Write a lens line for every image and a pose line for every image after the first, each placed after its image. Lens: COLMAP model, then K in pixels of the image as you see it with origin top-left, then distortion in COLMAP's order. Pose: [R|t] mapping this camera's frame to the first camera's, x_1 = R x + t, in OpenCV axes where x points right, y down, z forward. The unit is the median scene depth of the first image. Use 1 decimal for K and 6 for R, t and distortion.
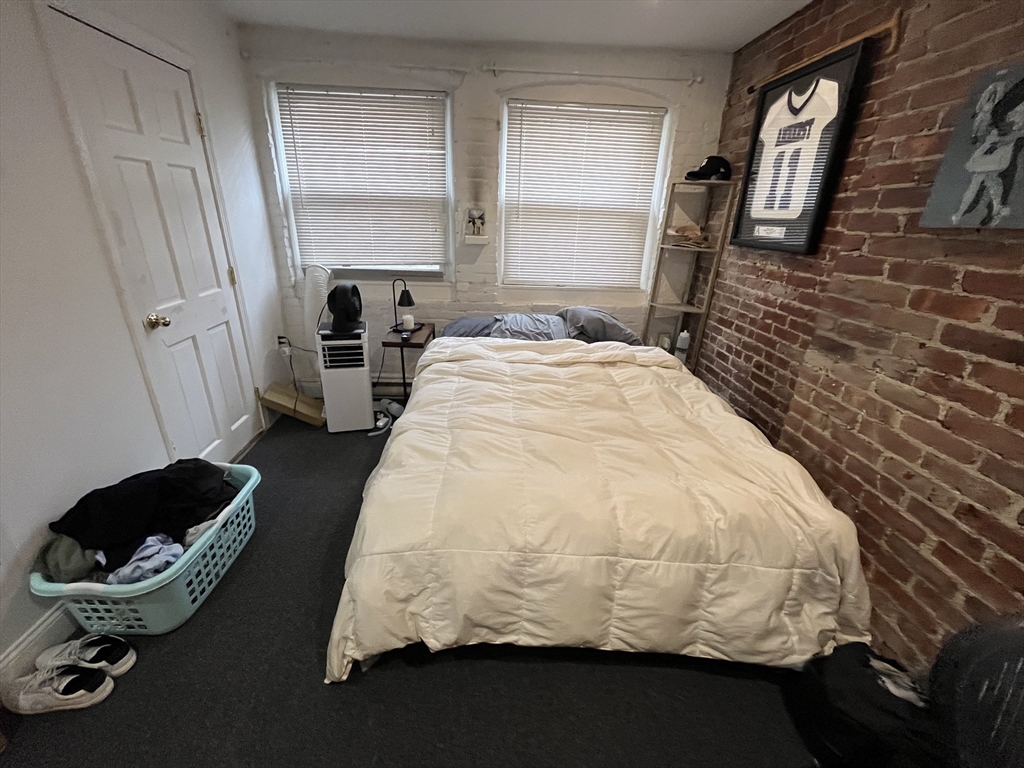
lens RADIAL K [[410.7, 0, 509.6], [0, 410.7, 381.9], [0, 0, 1]] dist [-0.003991, 0.000113]
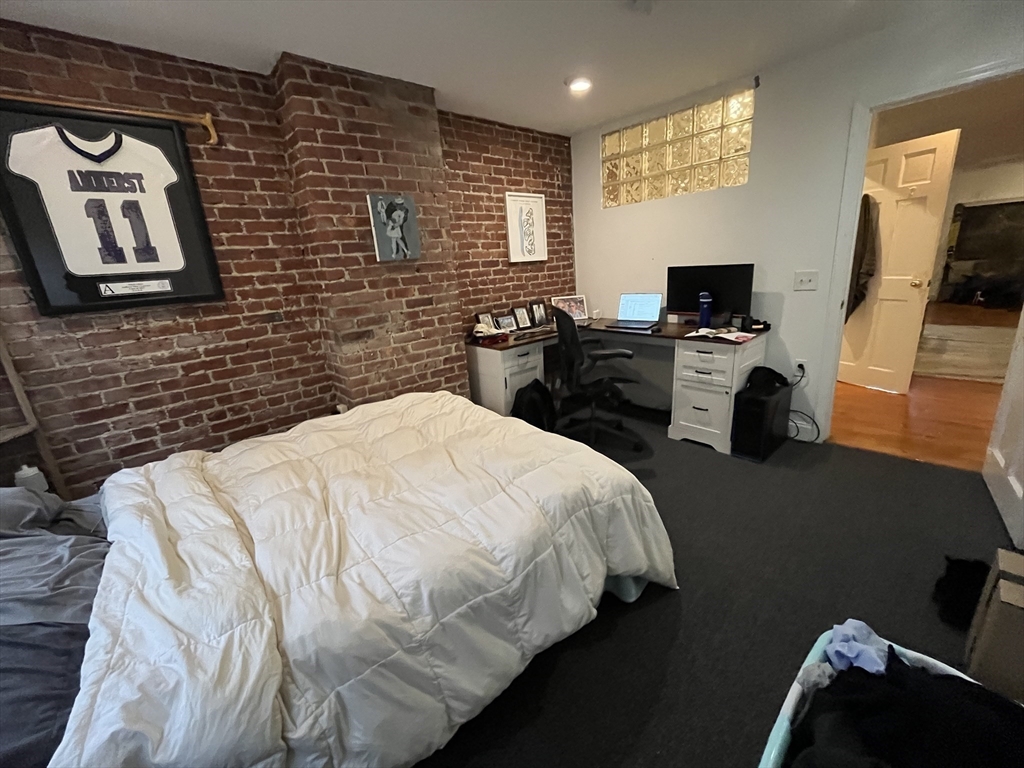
lens RADIAL K [[410.7, 0, 512.6], [0, 410.7, 379.5], [0, 0, 1]] dist [-0.003991, 0.000113]
pose [[-0.628064, -0.202056, 0.751472, -0.631997], [0.341155, 0.796450, 0.499280, -0.410362], [-0.699392, 0.569948, -0.431289, 1.022096]]
